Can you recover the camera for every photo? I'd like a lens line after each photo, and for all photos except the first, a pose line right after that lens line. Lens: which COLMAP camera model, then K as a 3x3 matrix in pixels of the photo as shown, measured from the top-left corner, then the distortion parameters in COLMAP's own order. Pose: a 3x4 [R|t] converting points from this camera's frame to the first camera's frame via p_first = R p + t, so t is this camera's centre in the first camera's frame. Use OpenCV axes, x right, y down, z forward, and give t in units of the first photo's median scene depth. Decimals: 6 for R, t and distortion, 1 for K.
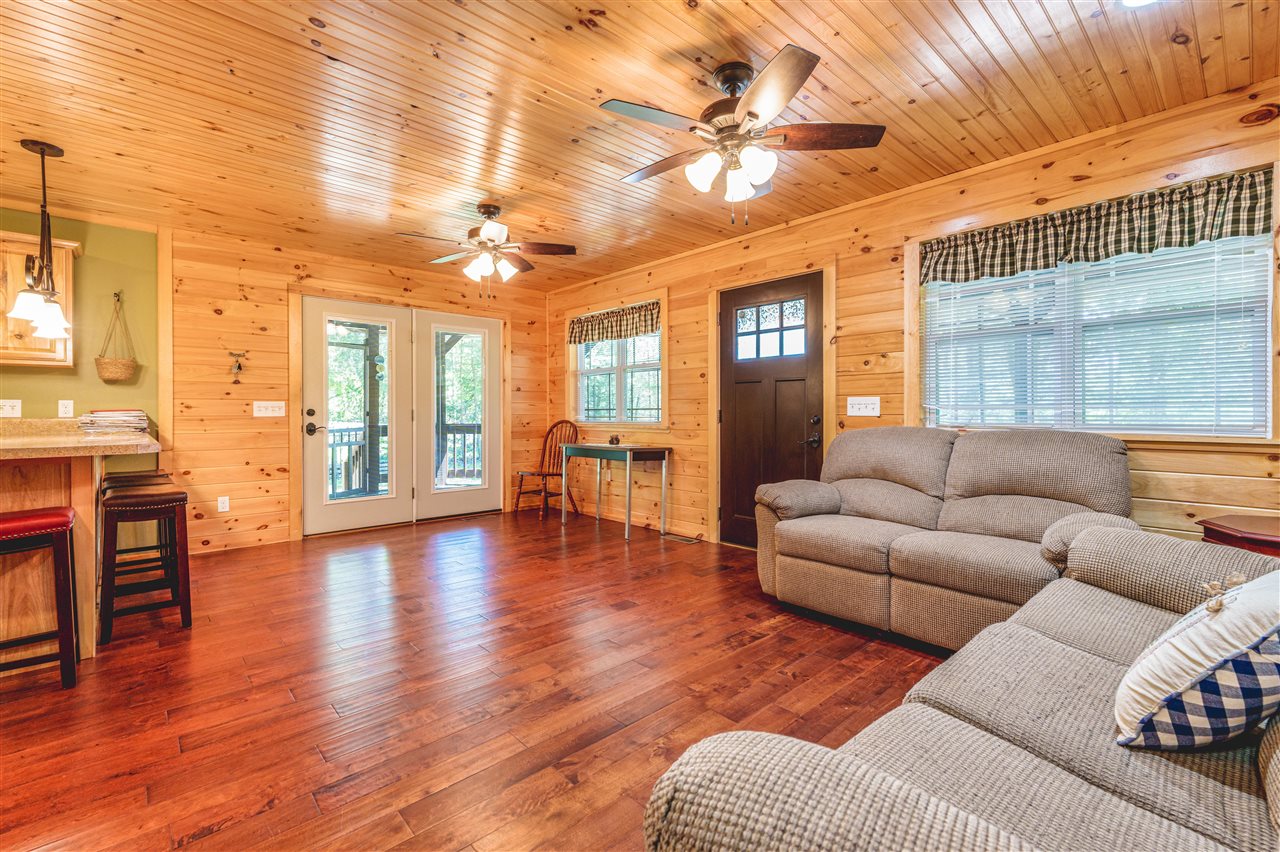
lens RADIAL K [[573.2, 0, 640.7], [0, 573.2, 404.9], [0, 0, 1]] dist [-0.005953, 0.005907]
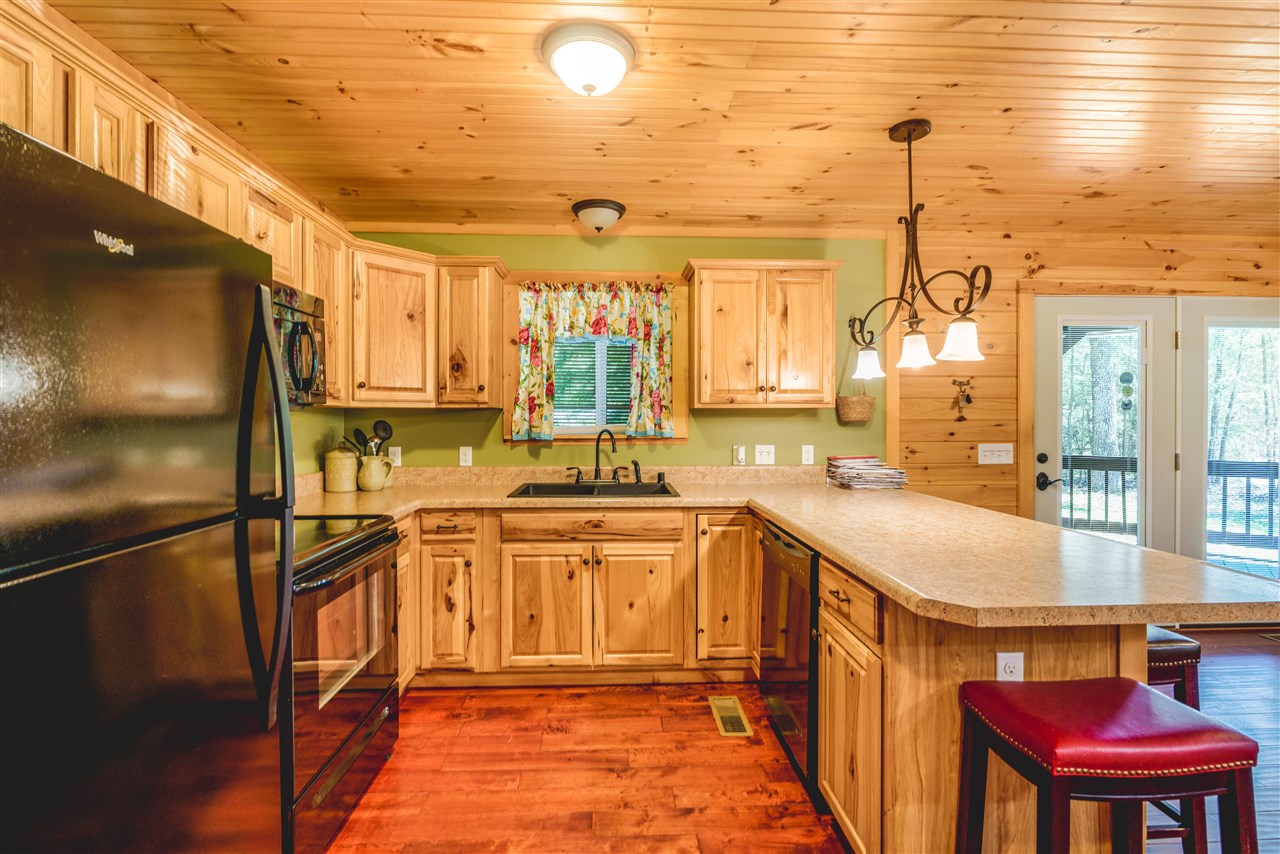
lens RADIAL K [[573.2, 0, 630.2], [0, 573.2, 421.8], [0, 0, 1]] dist [-0.005953, 0.005907]
pose [[0.768003, 0.003452, -0.640437, -0.722023], [0.009351, 0.999818, 0.016603, -0.068306], [0.640378, -0.018740, 0.767831, 0.159891]]
